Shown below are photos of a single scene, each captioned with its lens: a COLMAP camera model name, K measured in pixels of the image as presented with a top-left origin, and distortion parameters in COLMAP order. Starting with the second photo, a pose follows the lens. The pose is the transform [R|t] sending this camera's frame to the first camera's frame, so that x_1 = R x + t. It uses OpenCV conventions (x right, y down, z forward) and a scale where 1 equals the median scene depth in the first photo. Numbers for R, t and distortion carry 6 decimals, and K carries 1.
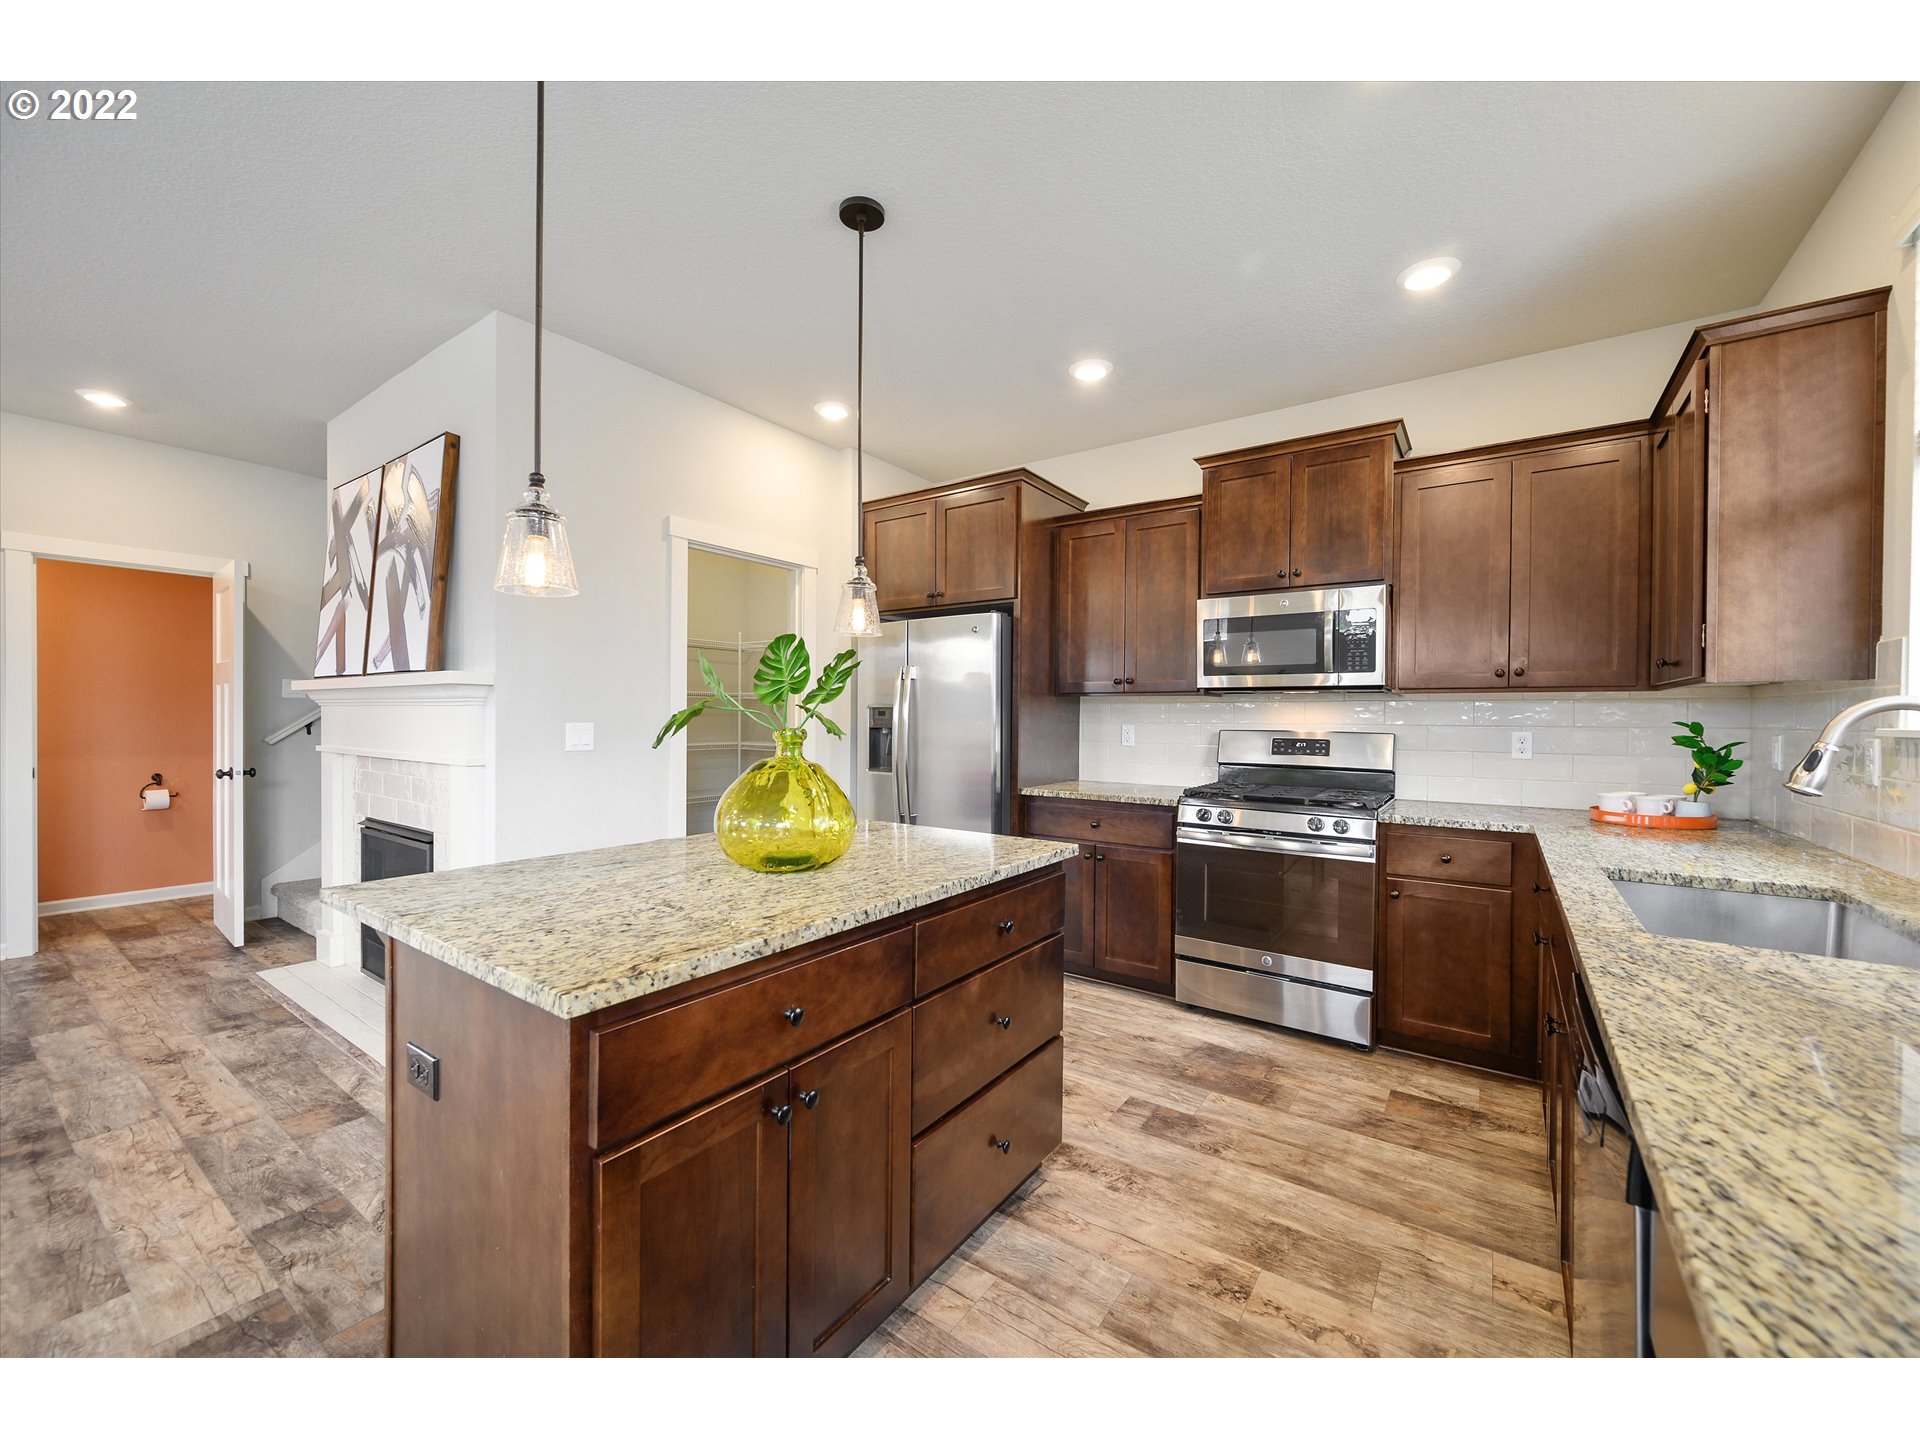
lens RADIAL K [[759.2, 0, 953.6], [0, 759.2, 717.7], [0, 0, 1]] dist [-0.000260, -0.000124]
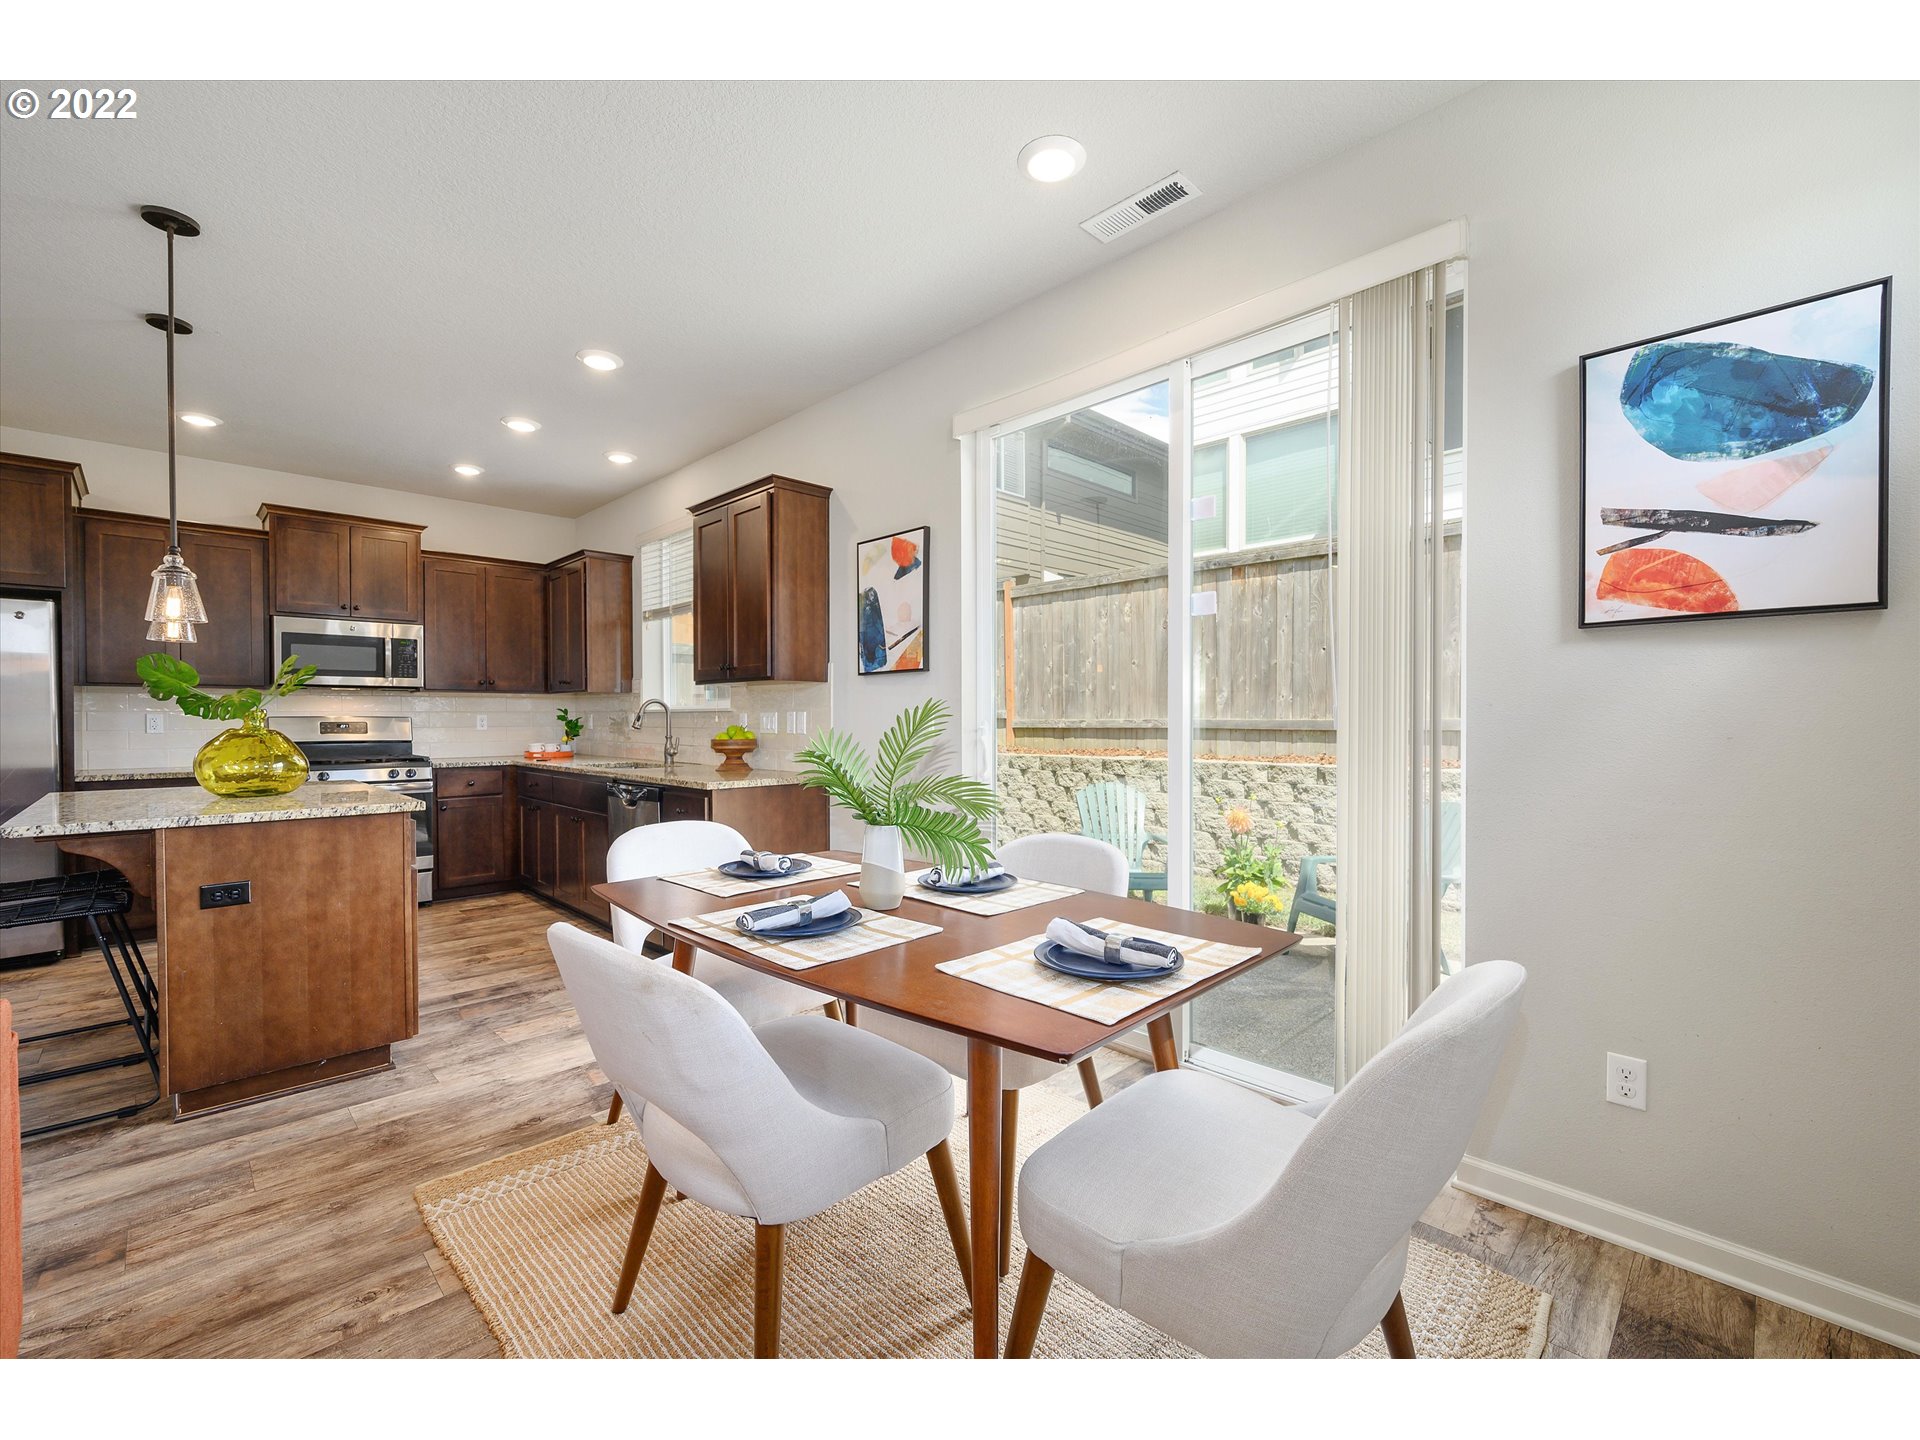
lens RADIAL K [[812.1, 0, 956.1], [0, 812.1, 726.1], [0, 0, 1]] dist [-0.001001, -0.000703]
pose [[0.171546, -0.018940, 0.984994, -1.029231], [0.004803, 0.999819, 0.018388, 0.016253], [-0.985164, 0.001577, 0.171606, -0.466009]]
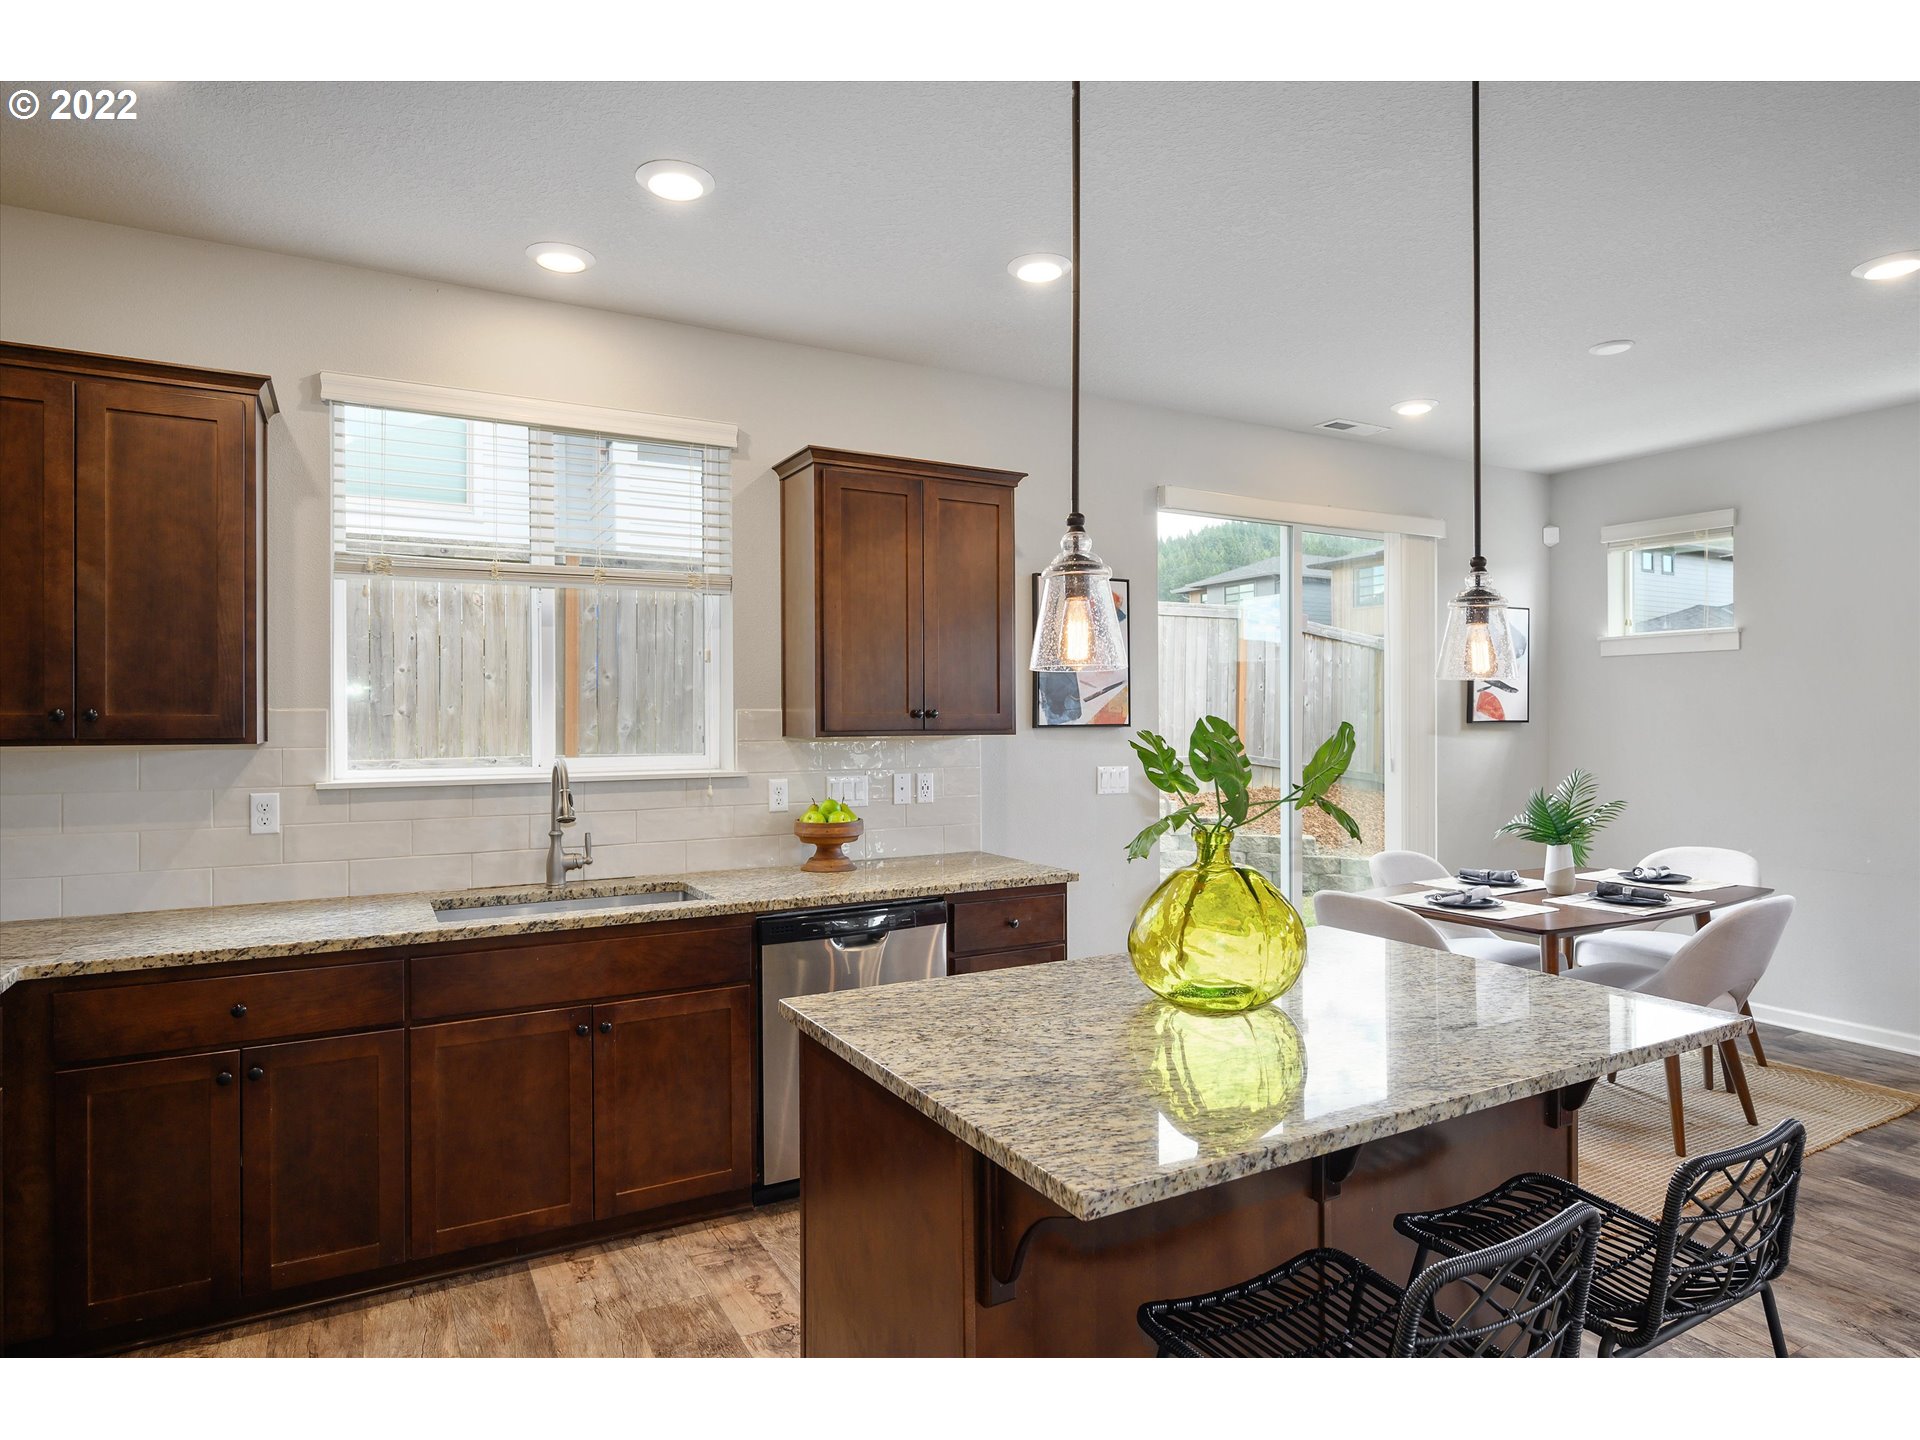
lens RADIAL K [[1077.7, 0, 960.0], [0, 1077.7, 720.0], [0, 0, 1]] dist [-0.009262, -0.000240]
pose [[-0.905786, -0.005261, 0.423704, -0.284273], [-0.002940, 0.999977, 0.006132, -0.063269], [-0.423726, 0.004308, -0.905780, 1.335152]]
